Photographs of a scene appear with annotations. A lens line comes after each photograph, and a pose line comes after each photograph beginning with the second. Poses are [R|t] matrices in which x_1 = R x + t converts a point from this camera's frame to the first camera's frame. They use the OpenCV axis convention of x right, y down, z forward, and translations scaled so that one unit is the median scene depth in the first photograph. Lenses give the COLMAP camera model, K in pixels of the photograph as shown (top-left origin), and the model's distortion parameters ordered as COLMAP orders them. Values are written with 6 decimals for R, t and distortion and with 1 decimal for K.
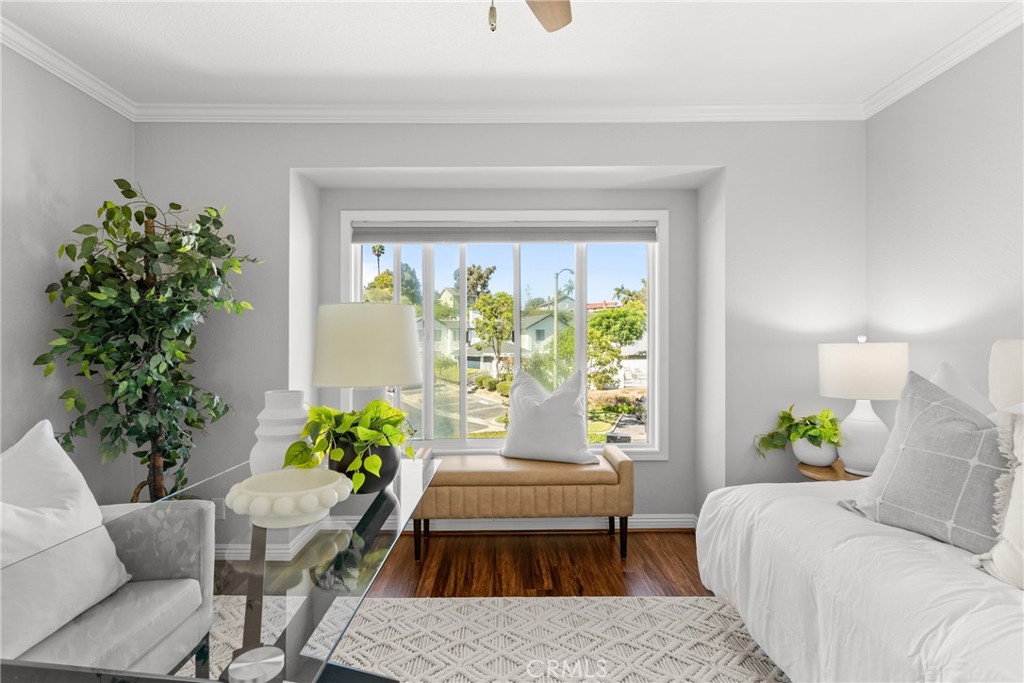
lens RADIAL K [[463.7, 0, 505.0], [0, 463.7, 344.5], [0, 0, 1]] dist [-0.005123, 0.002963]
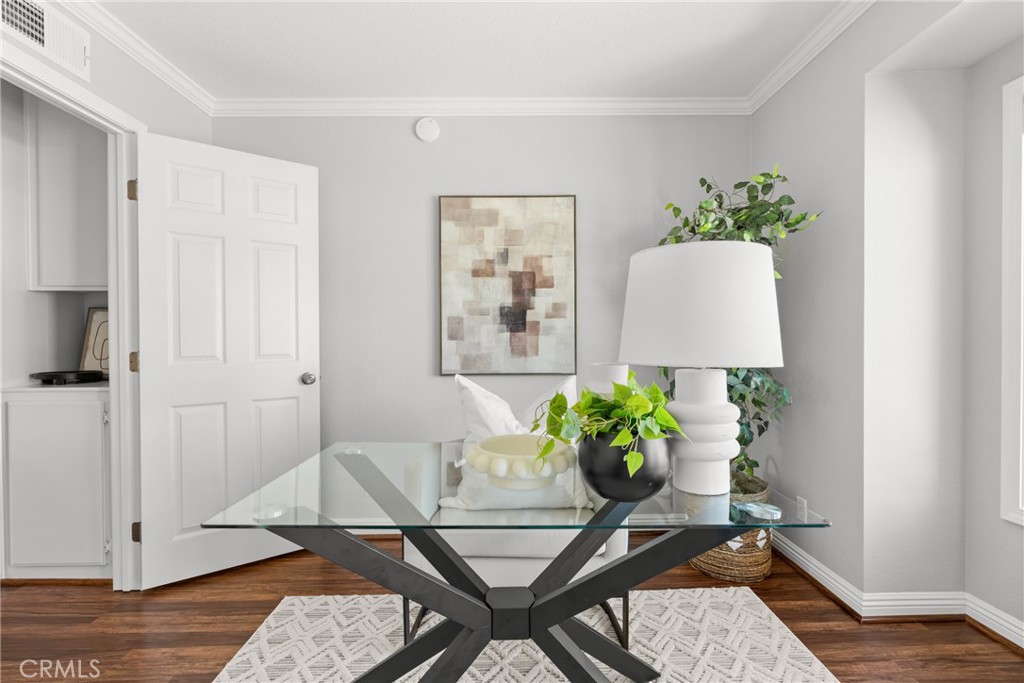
lens RADIAL K [[463.7, 0, 513.2], [0, 463.7, 341.2], [0, 0, 1]] dist [-0.005123, 0.002963]
pose [[0.008204, 0.003760, -0.999959, 0.273053], [0.003433, 0.999987, 0.003788, 0.031851], [0.999960, -0.003464, 0.008191, 0.473969]]
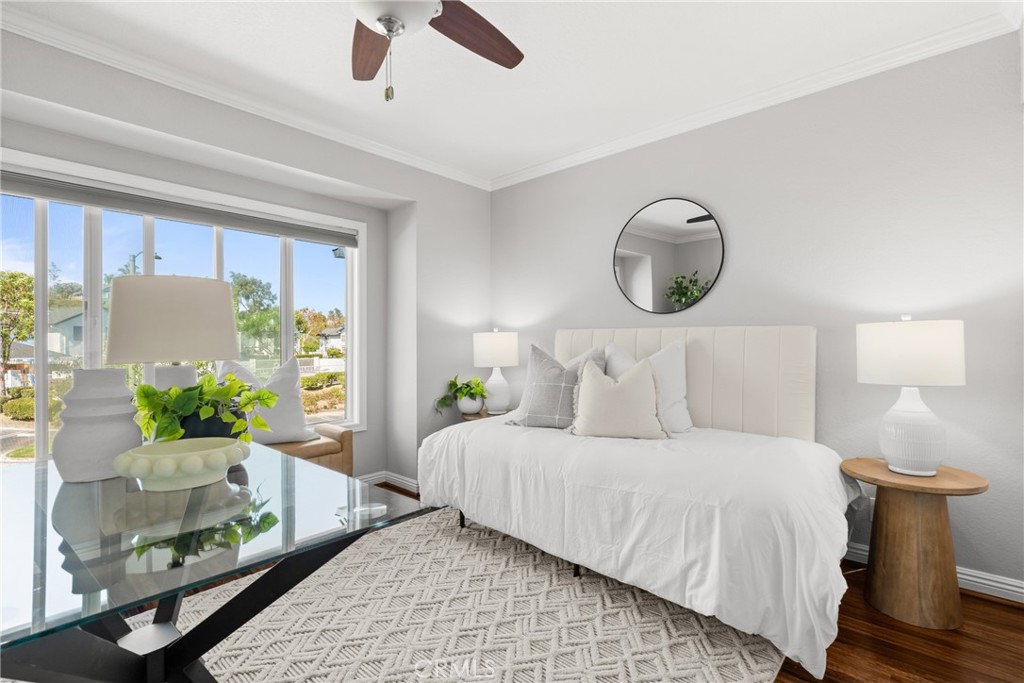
lens RADIAL K [[463.7, 0, 514.3], [0, 463.7, 340.2], [0, 0, 1]] dist [-0.005123, 0.002963]
pose [[0.666874, 0.003093, 0.745164, -0.362254], [0.005809, 0.999939, -0.009349, 0.036342], [-0.745148, 0.010563, 0.666816, -0.114015]]
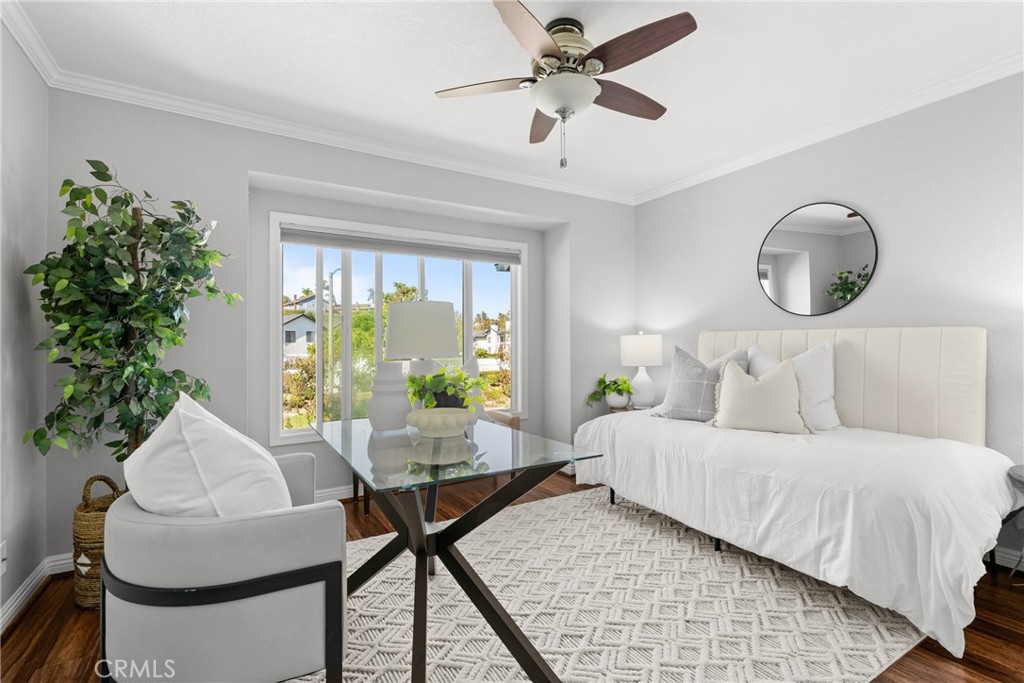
lens RADIAL K [[463.7, 0, 515.7], [0, 463.7, 340.7], [0, 0, 1]] dist [-0.005123, 0.002963]
pose [[0.855505, -0.000039, 0.517794, -0.522374], [0.007273, 0.999902, -0.011941, 0.034218], [-0.517743, 0.013981, 0.855422, -0.251547]]
